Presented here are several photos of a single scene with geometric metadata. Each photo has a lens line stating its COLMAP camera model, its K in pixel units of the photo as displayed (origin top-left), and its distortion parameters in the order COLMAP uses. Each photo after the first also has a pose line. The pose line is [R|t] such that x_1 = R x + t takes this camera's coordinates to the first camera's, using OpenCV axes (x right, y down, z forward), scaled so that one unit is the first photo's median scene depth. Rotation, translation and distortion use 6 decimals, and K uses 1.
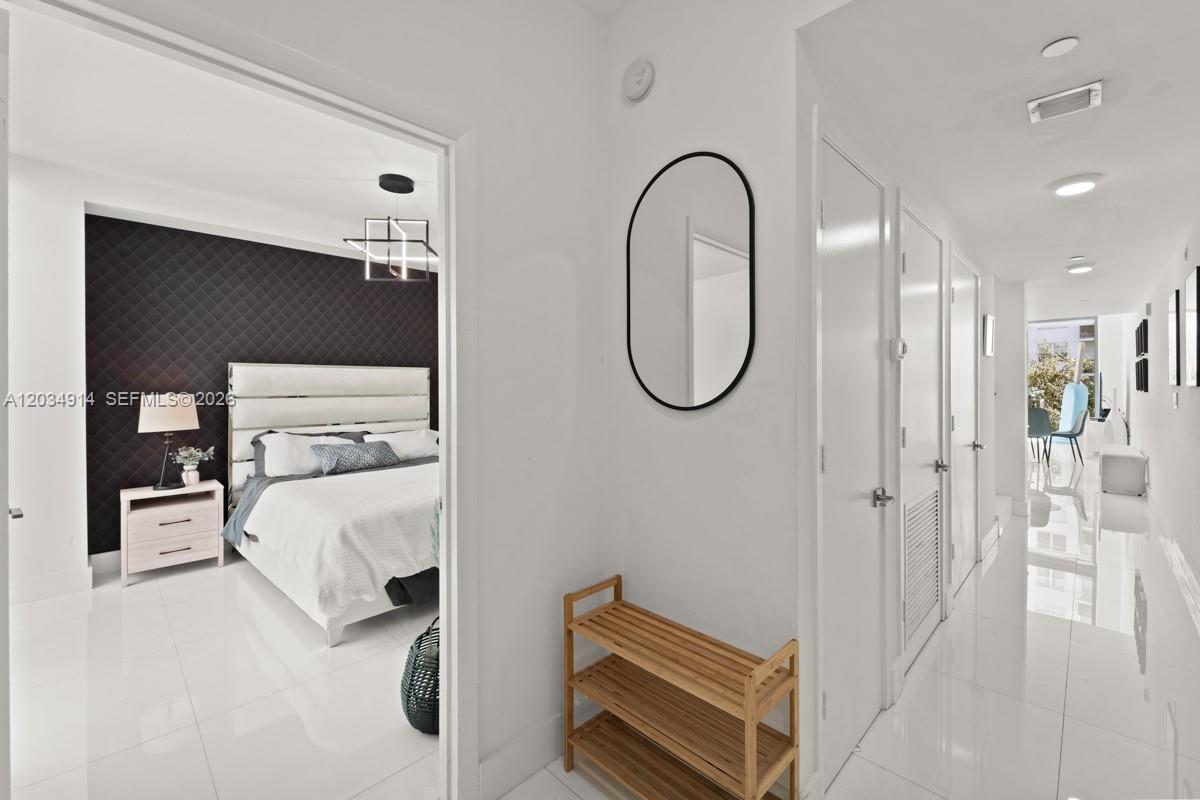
lens RADIAL K [[488.8, 0, 620.6], [0, 488.8, 393.2], [0, 0, 1]] dist [-0.005404, -0.000711]
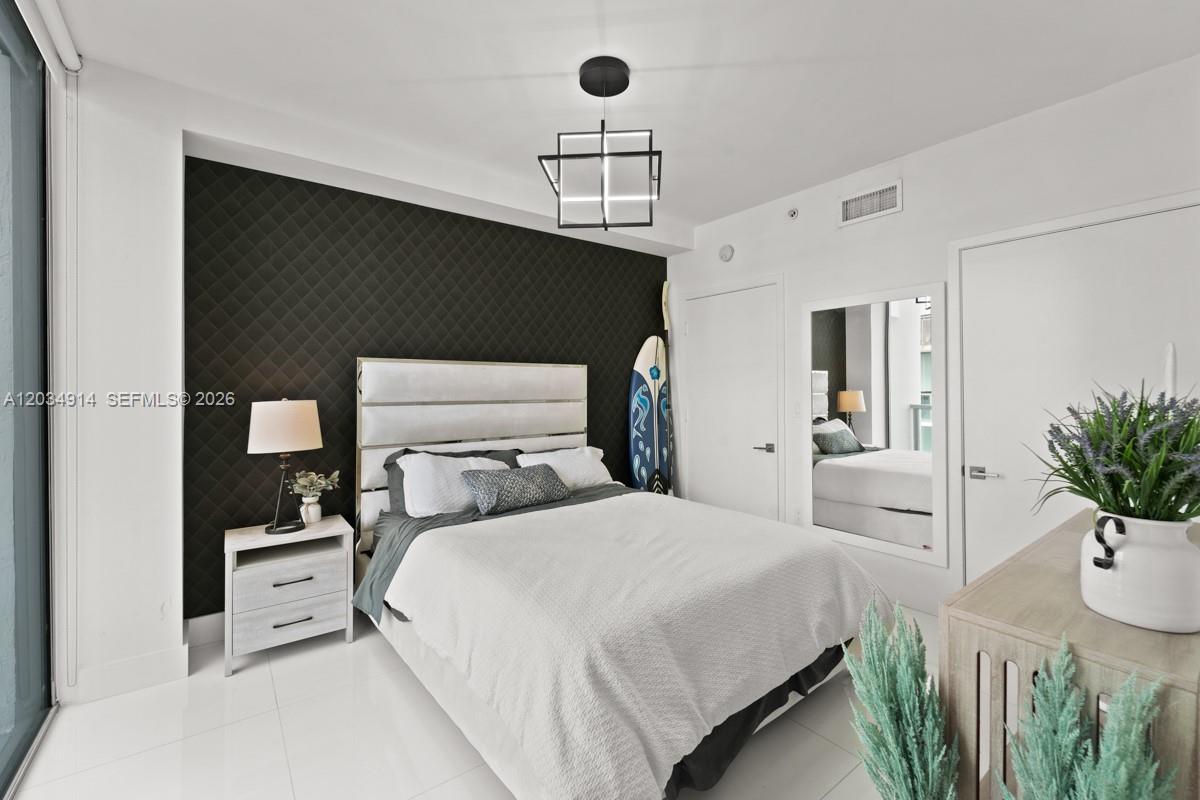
lens RADIAL K [[484.0, 0, 603.1], [0, 484.0, 393.3], [0, 0, 1]] dist [0.000810, -0.000161]
pose [[0.989069, 0.002224, -0.147437, -0.341820], [-0.003064, 0.999980, -0.005471, -0.005364], [0.147422, 0.005863, 0.989056, 0.342845]]
